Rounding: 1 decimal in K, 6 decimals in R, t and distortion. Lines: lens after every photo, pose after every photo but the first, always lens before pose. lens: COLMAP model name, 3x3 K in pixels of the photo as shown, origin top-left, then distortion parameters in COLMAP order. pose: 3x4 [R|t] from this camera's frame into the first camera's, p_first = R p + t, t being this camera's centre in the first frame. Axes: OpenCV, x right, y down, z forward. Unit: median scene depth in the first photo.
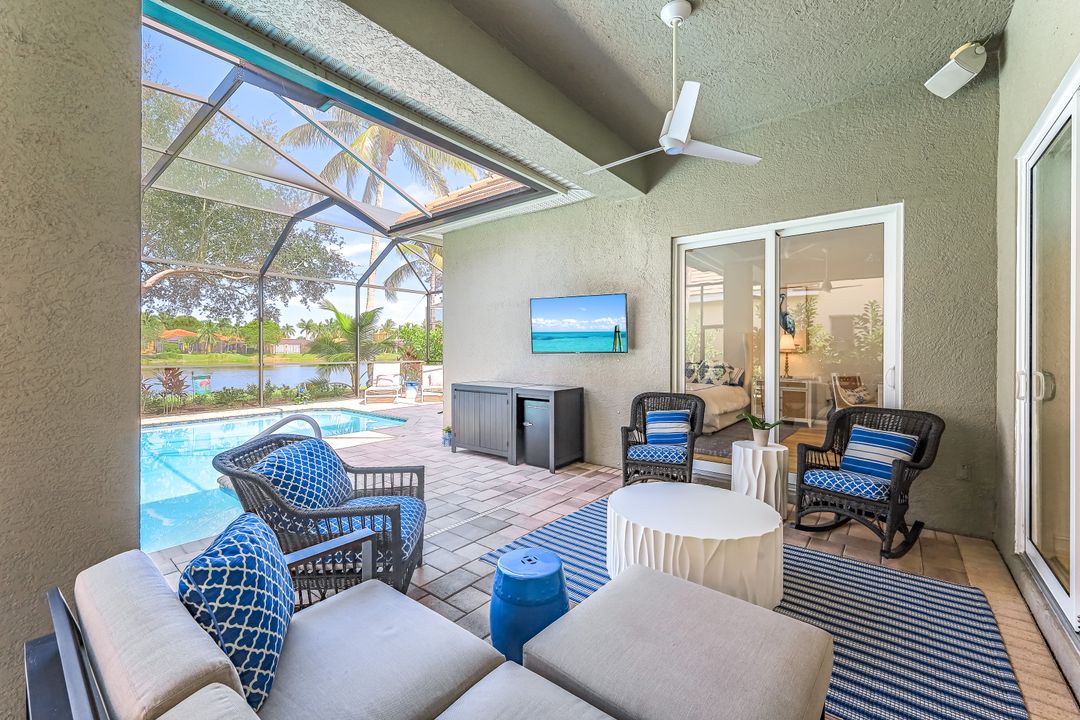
lens RADIAL K [[445.3, 0, 545.1], [0, 445.3, 353.3], [0, 0, 1]] dist [0.001747, -0.001336]
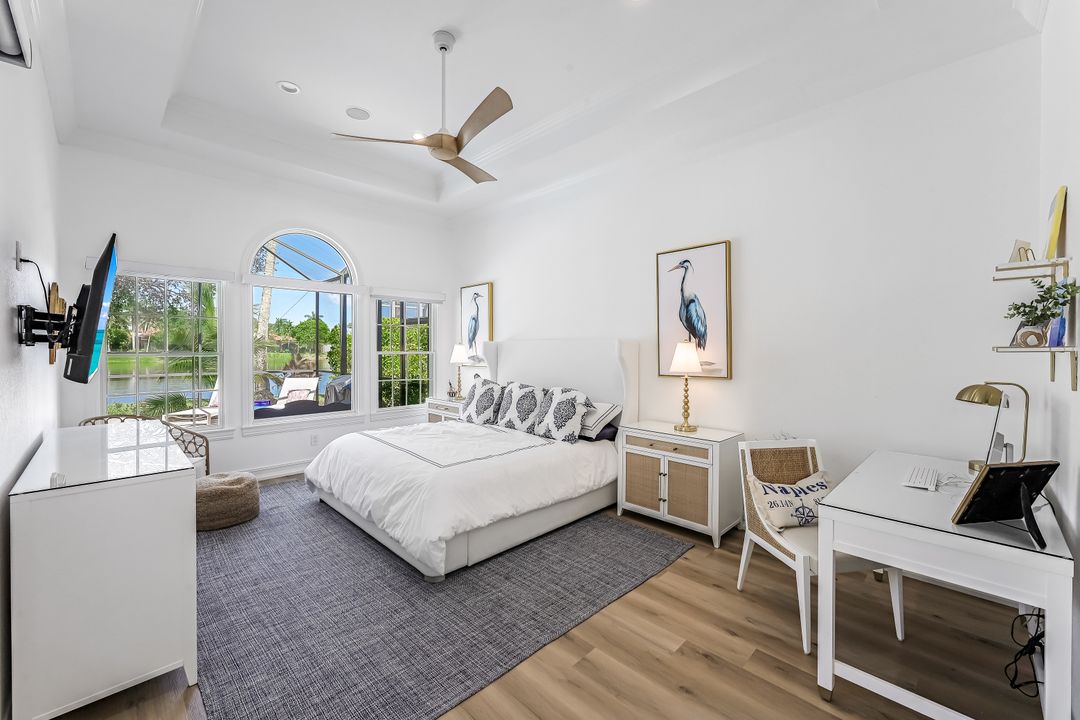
lens RADIAL K [[445.3, 0, 543.6], [0, 445.3, 352.6], [0, 0, 1]] dist [0.001747, -0.001336]
pose [[0.992078, 0.002750, -0.125595, 0.436739], [-0.002548, 0.999995, 0.001775, -0.030530], [0.125599, -0.001441, 0.992080, 0.481142]]
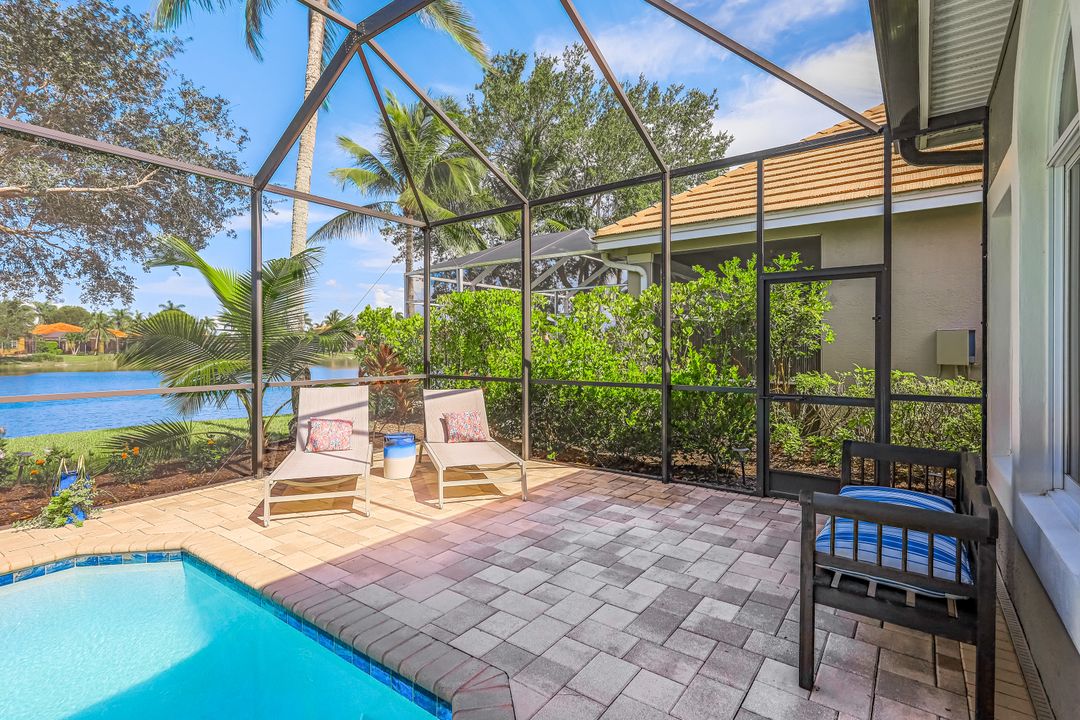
lens RADIAL K [[518.6, 0, 547.5], [0, 518.6, 359.5], [0, 0, 1]] dist [-0.002571, -0.000760]
pose [[0.998835, -0.005430, 0.047939, -0.304449], [0.004693, 0.999869, 0.015476, -0.012868], [-0.048017, -0.015233, 0.998730, 0.857525]]
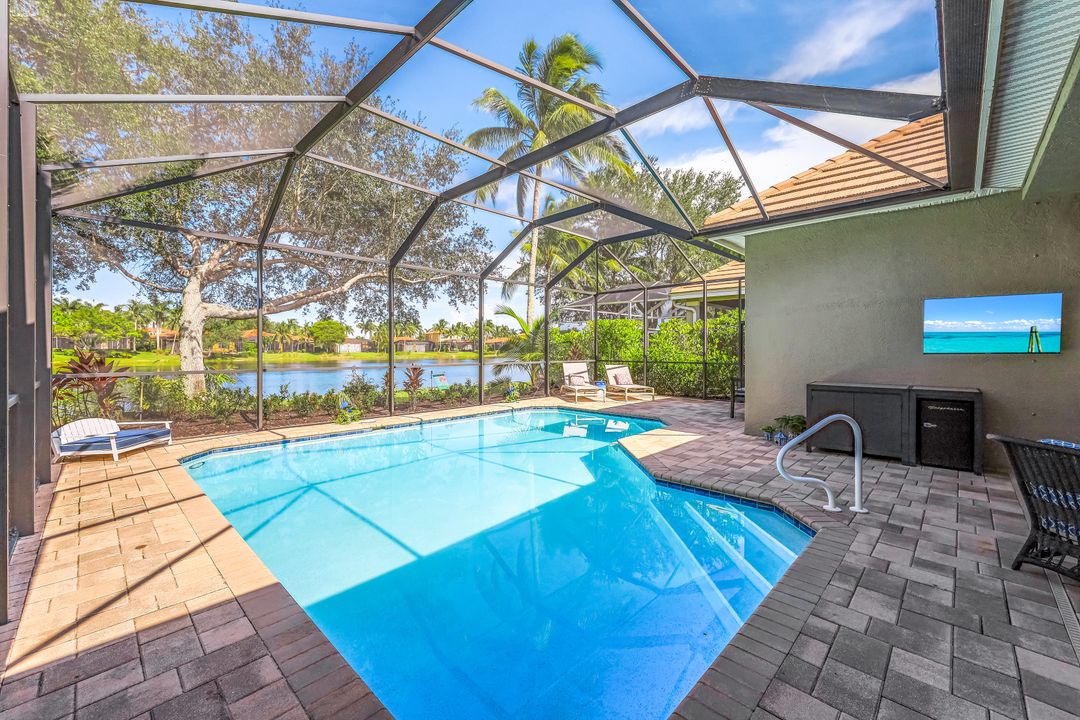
lens RADIAL K [[445.3, 0, 545.9], [0, 445.3, 350.8], [0, 0, 1]] dist [0.001747, -0.001336]
pose [[0.996549, -0.000986, -0.083003, -0.532781], [0.000773, 0.999996, -0.002599, -0.003970], [0.083006, 0.002526, 0.996546, -0.043772]]
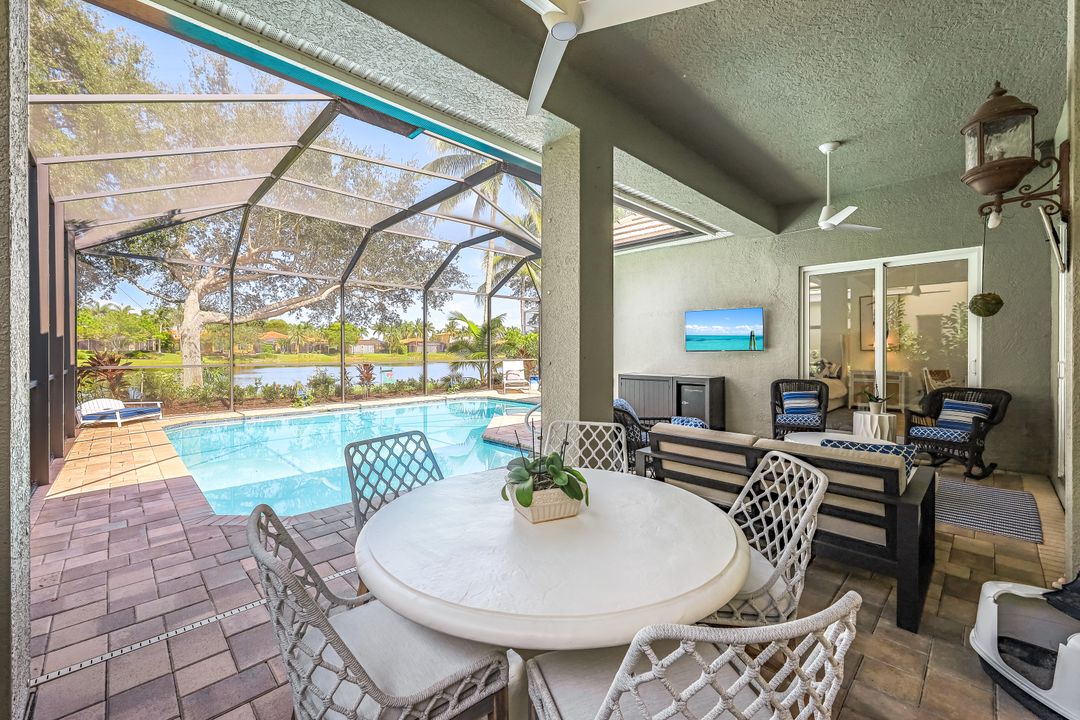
lens RADIAL K [[445.3, 0, 546.2], [0, 445.3, 353.7], [0, 0, 1]] dist [0.001747, -0.001336]
pose [[0.993048, -0.002173, -0.117690, -0.200047], [0.002431, 0.999995, 0.002047, 0.002374], [0.117685, -0.002319, 0.993048, -0.278448]]
